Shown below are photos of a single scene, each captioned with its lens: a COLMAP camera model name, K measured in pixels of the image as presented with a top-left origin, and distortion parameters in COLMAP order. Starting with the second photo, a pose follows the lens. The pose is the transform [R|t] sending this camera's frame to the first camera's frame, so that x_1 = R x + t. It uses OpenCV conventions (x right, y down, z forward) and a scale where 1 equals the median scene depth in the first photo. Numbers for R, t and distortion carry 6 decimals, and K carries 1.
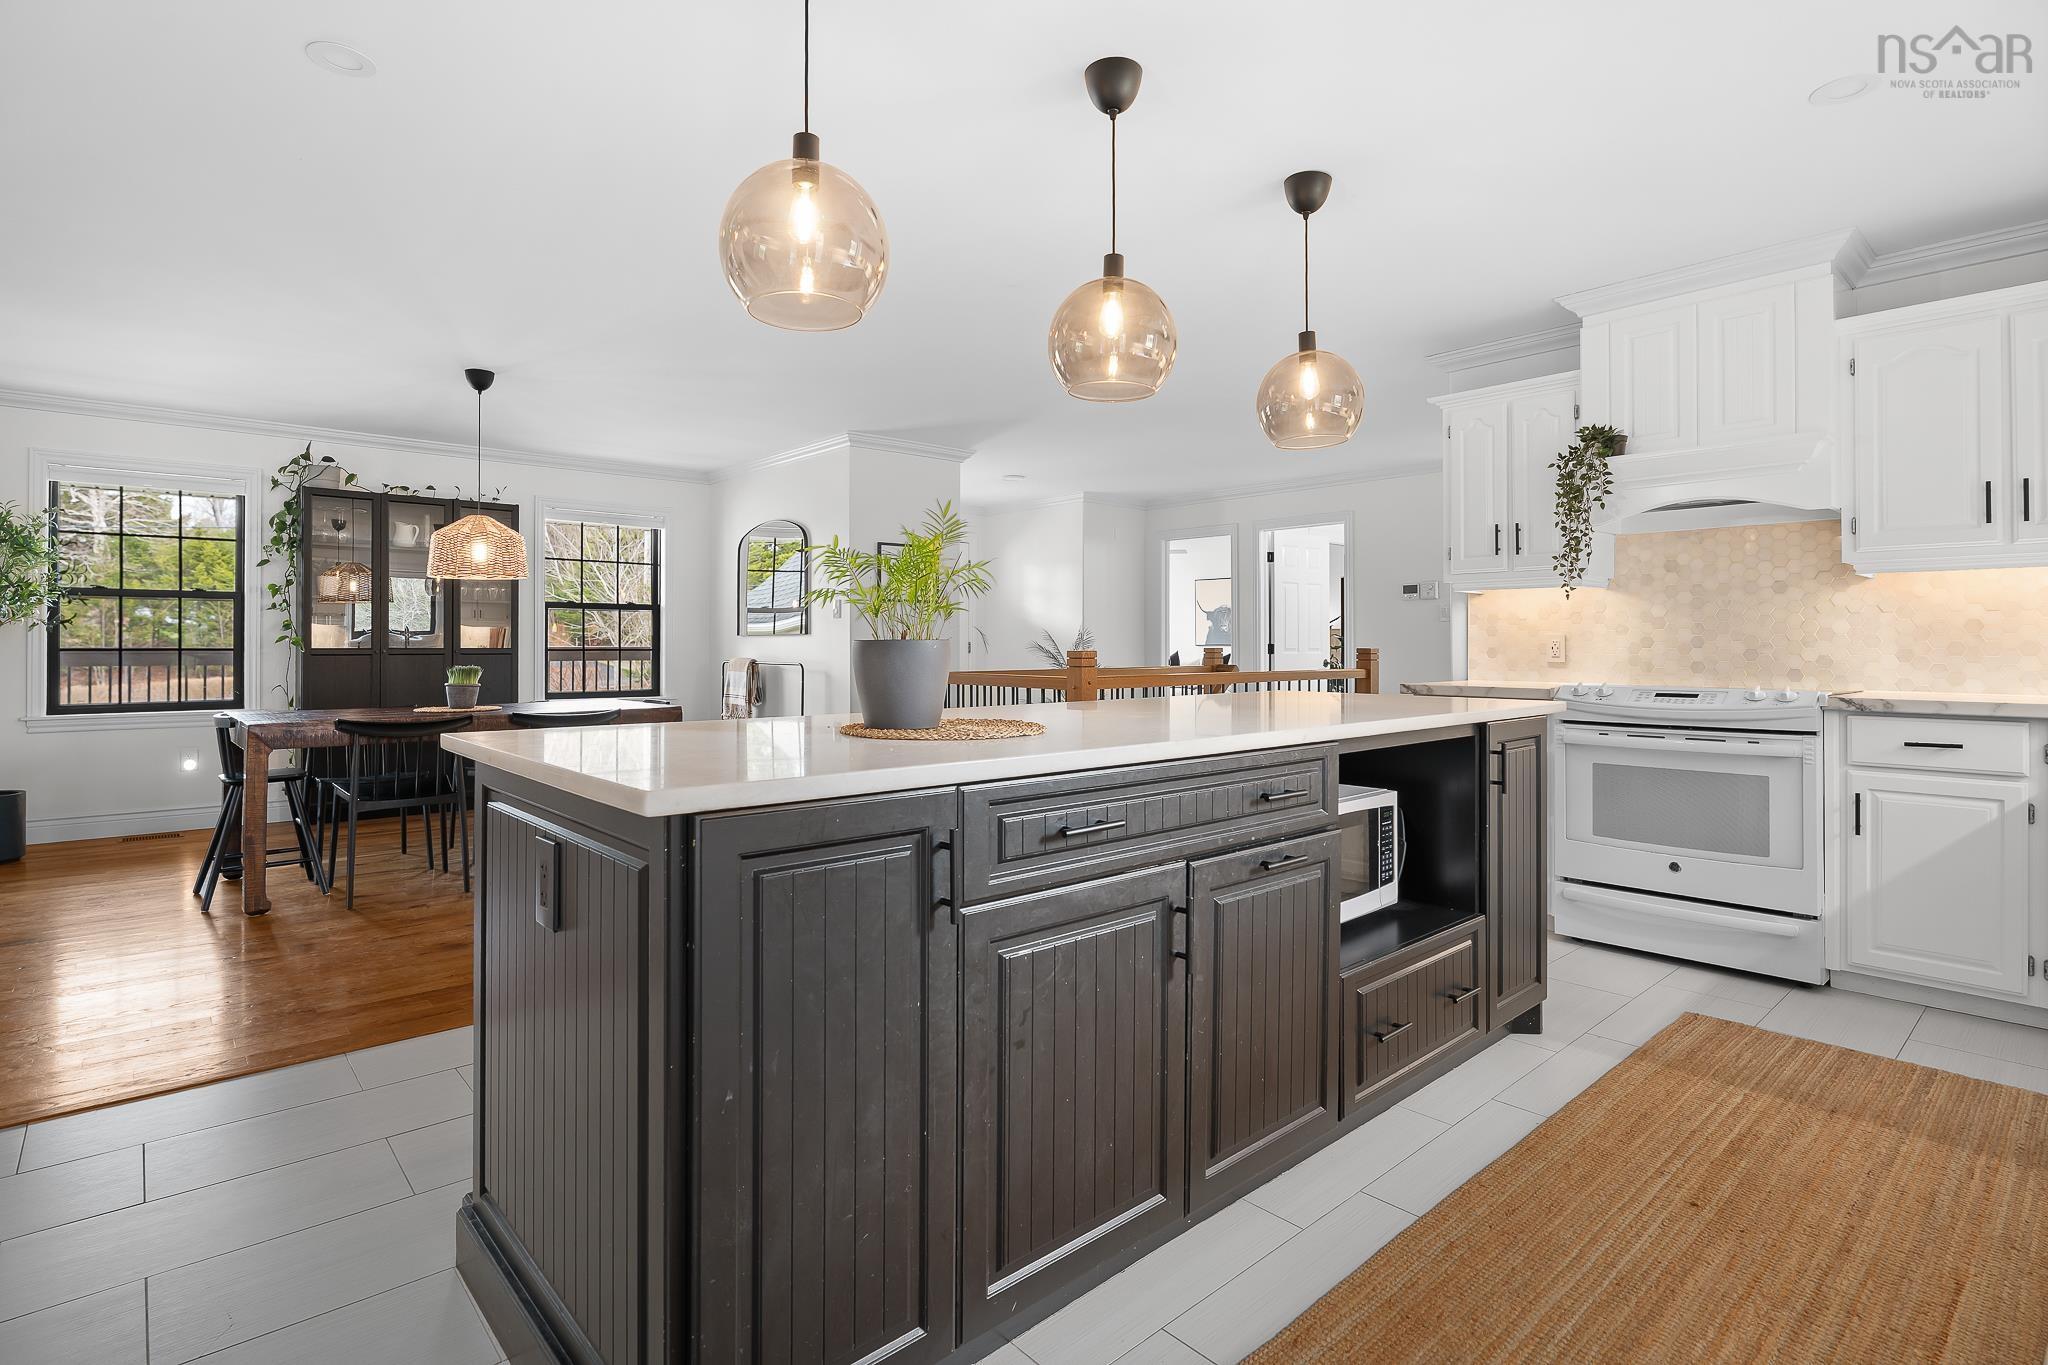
lens RADIAL K [[993.3, 0, 1032.5], [0, 993.3, 641.9], [0, 0, 1]] dist [-0.009297, 0.001283]
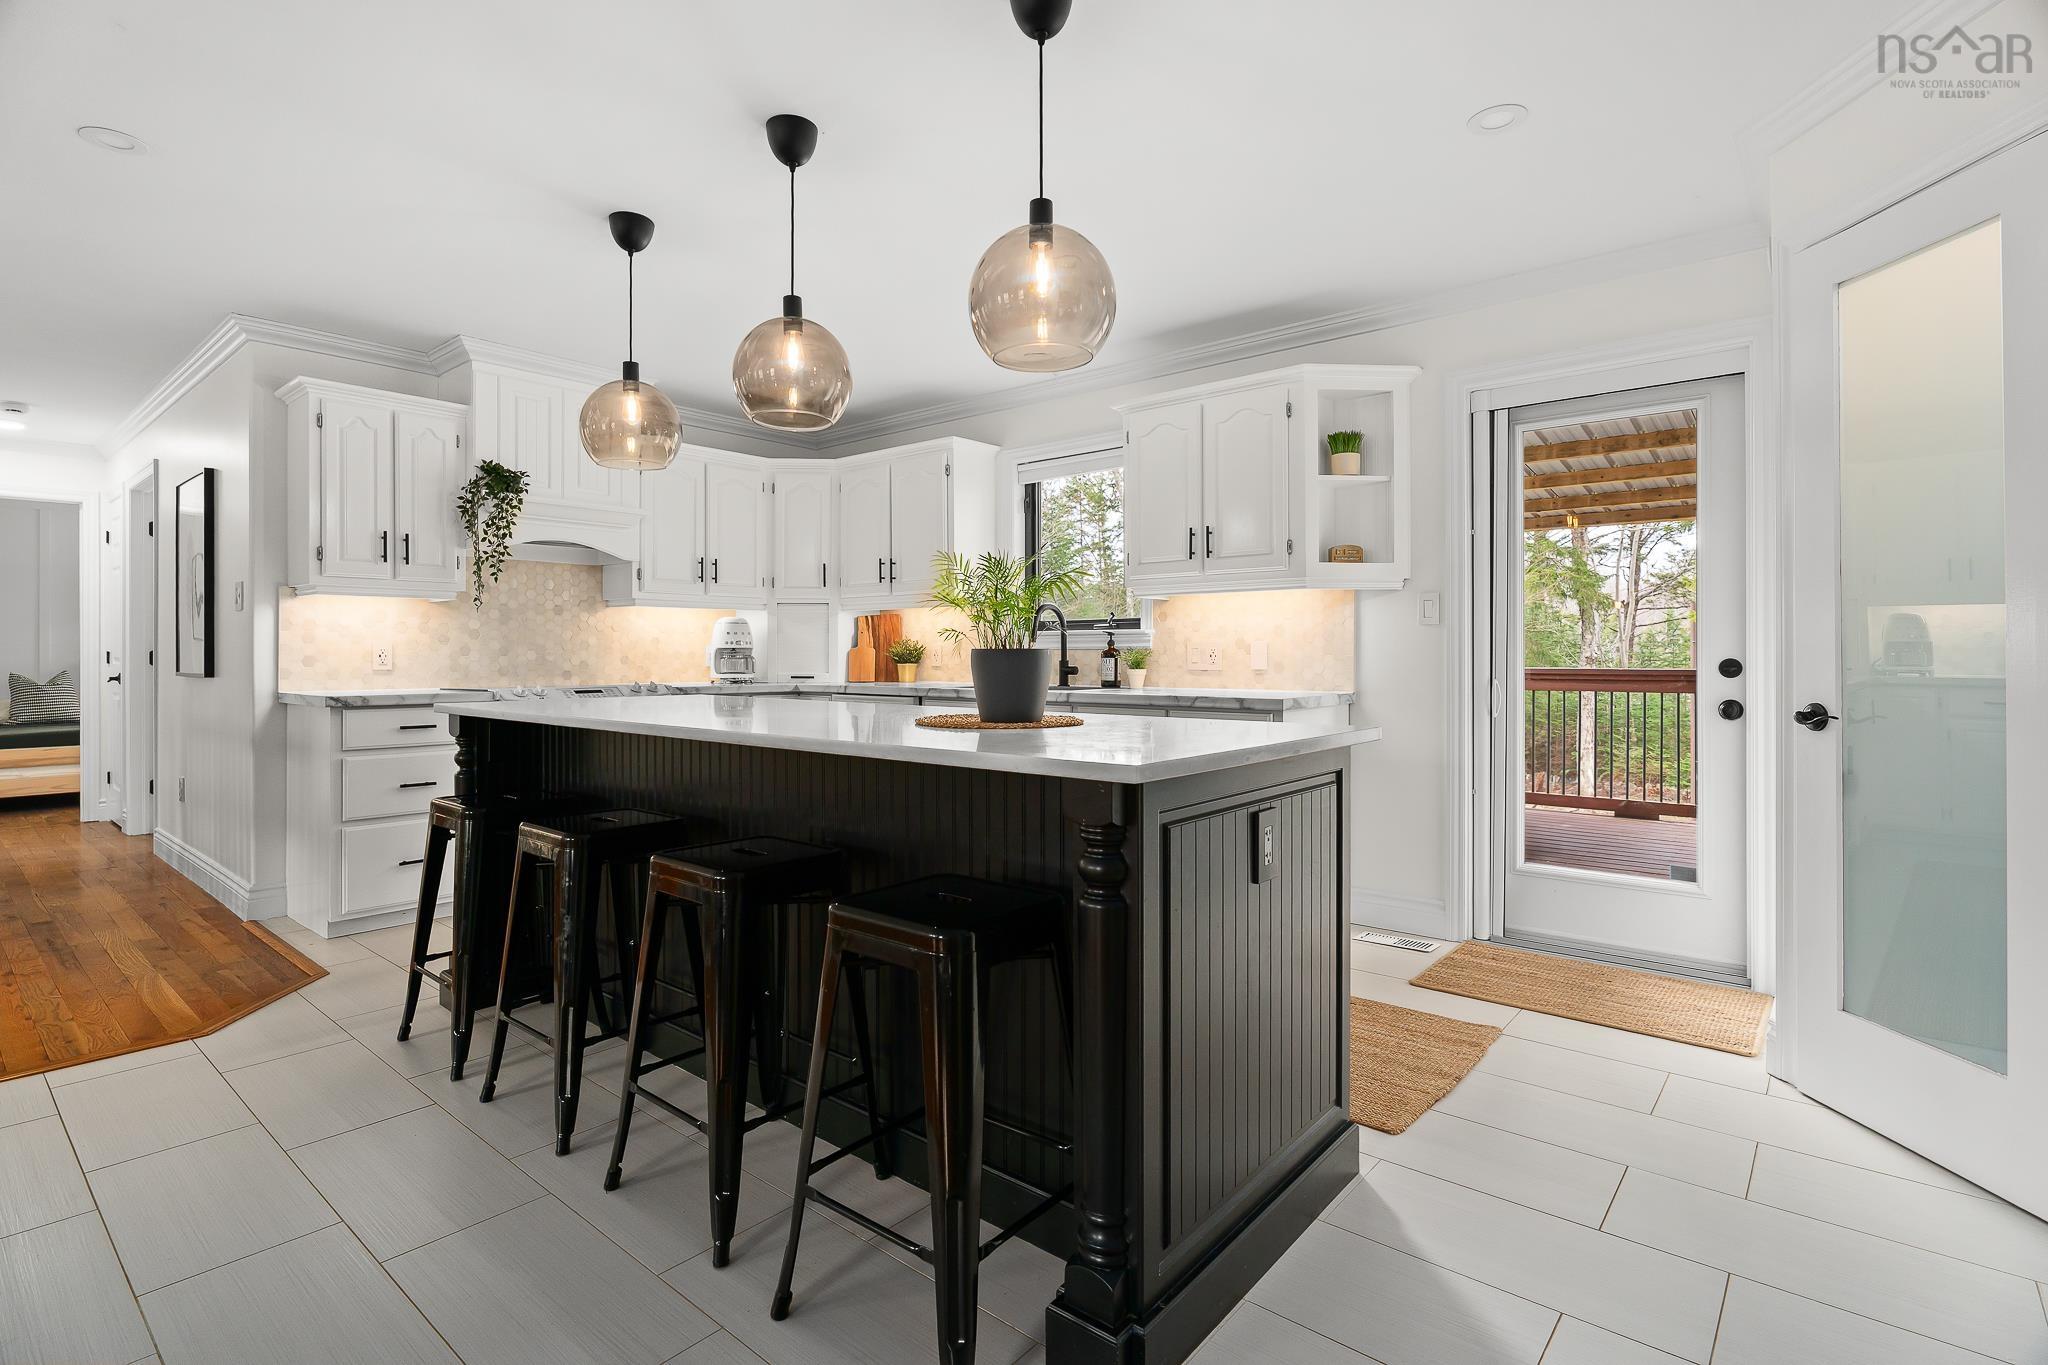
lens RADIAL K [[993.3, 0, 991.2], [0, 993.3, 656.4], [0, 0, 1]] dist [-0.009297, 0.001283]
pose [[-0.115200, -0.001158, 0.993342, -0.642076], [-0.003107, 0.999995, 0.000806, 0.004356], [-0.993337, -0.002994, -0.115203, 0.566194]]
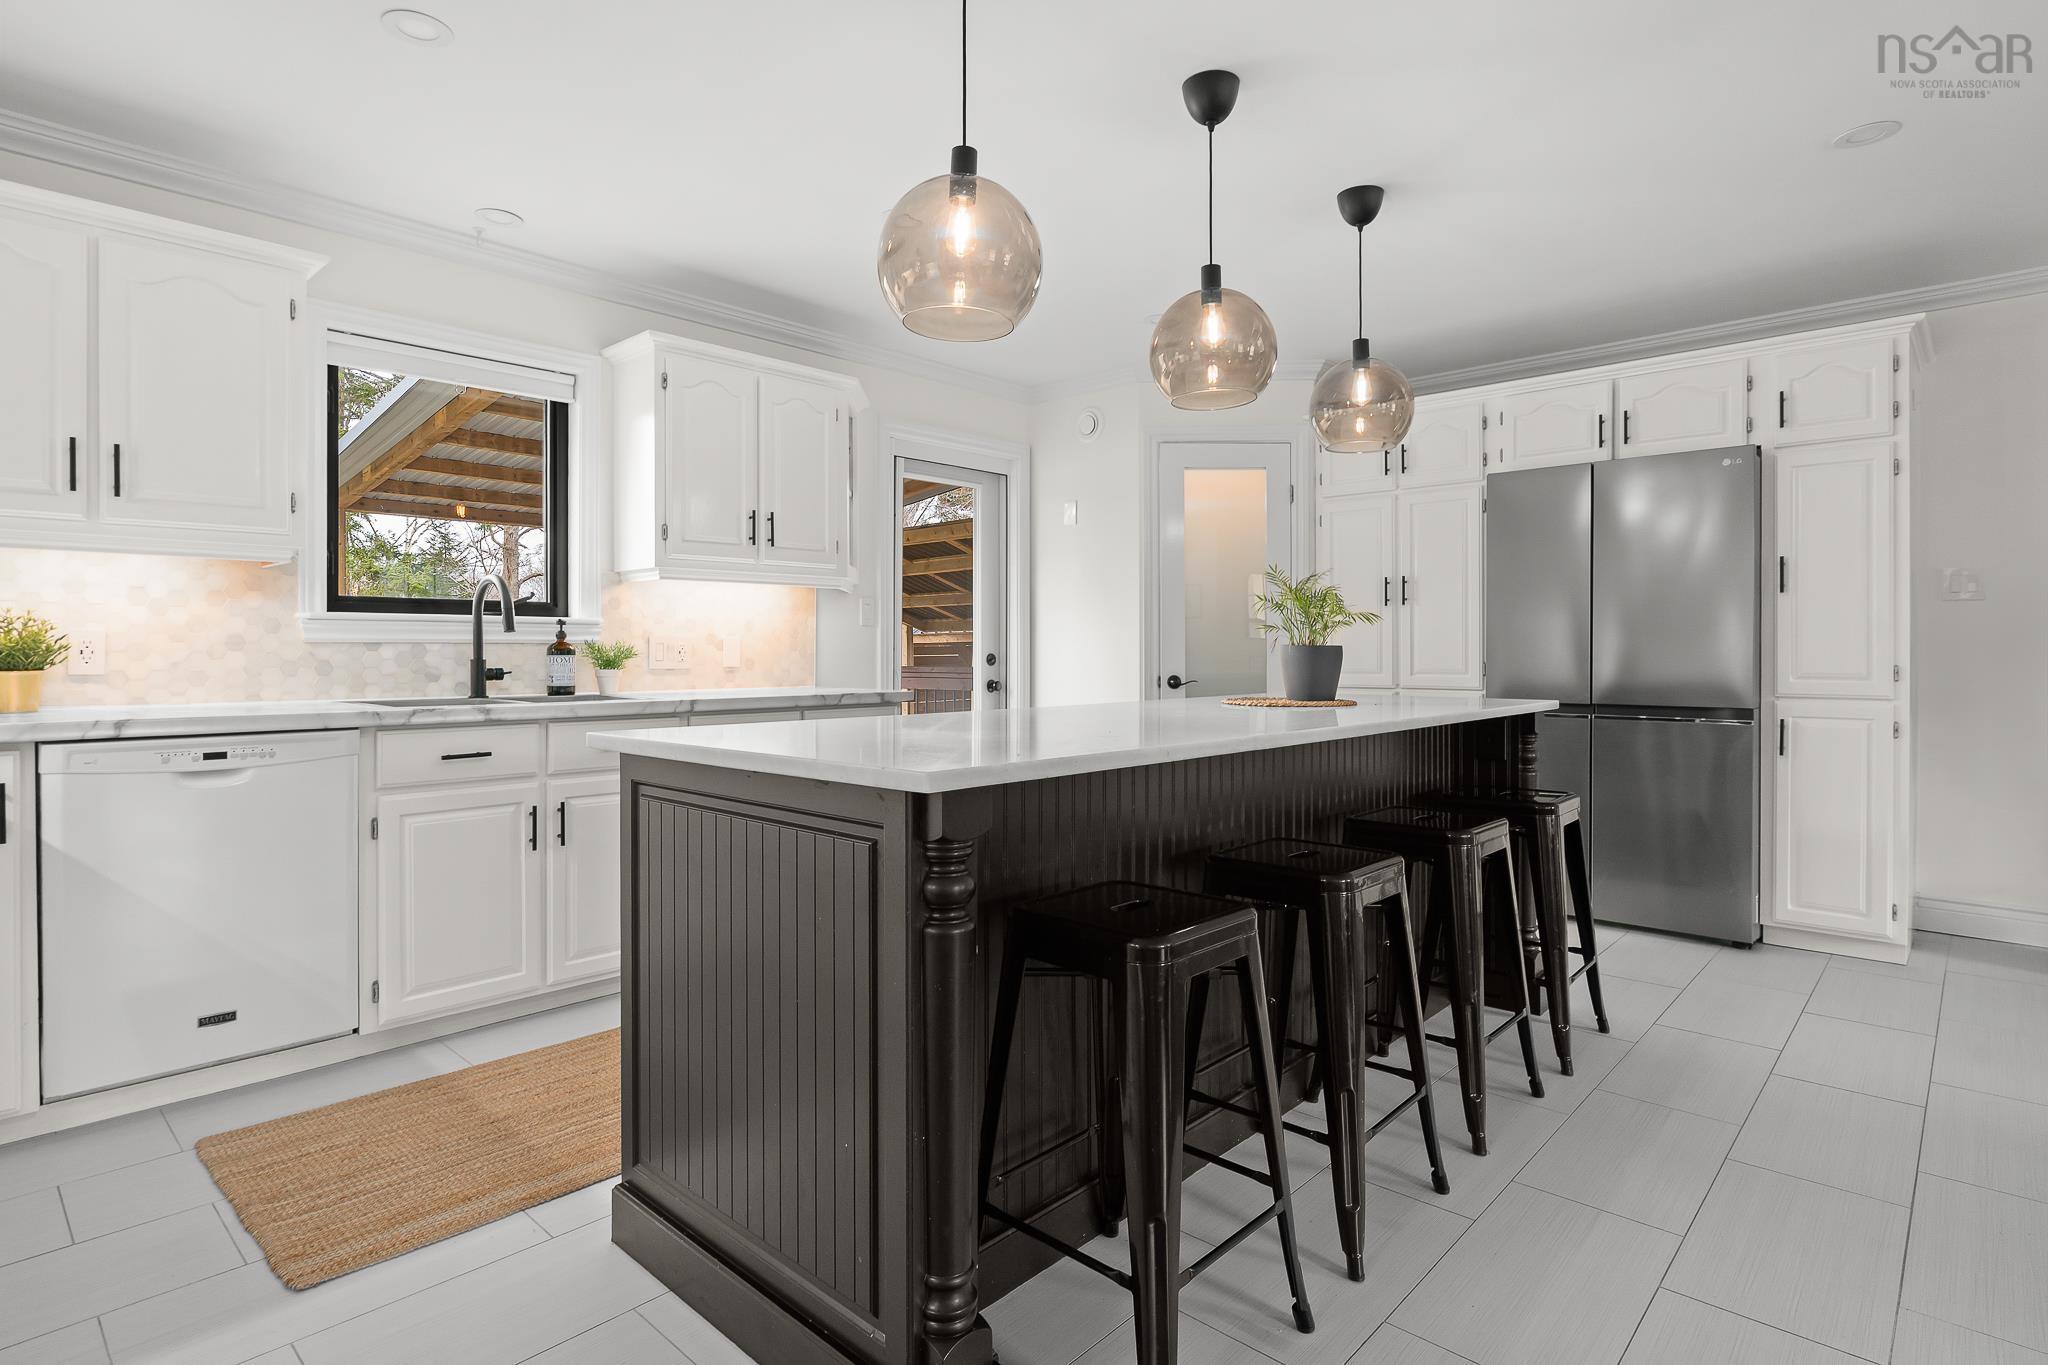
lens RADIAL K [[1052.5, 0, 1029.1], [0, 1052.5, 663.5], [0, 0, 1]] dist [-0.012199, 0.000815]
pose [[-0.996133, 0.001642, -0.087841, 0.235109], [0.000965, 0.999969, 0.007754, 0.006960], [0.087851, 0.007639, -0.996104, 1.278176]]
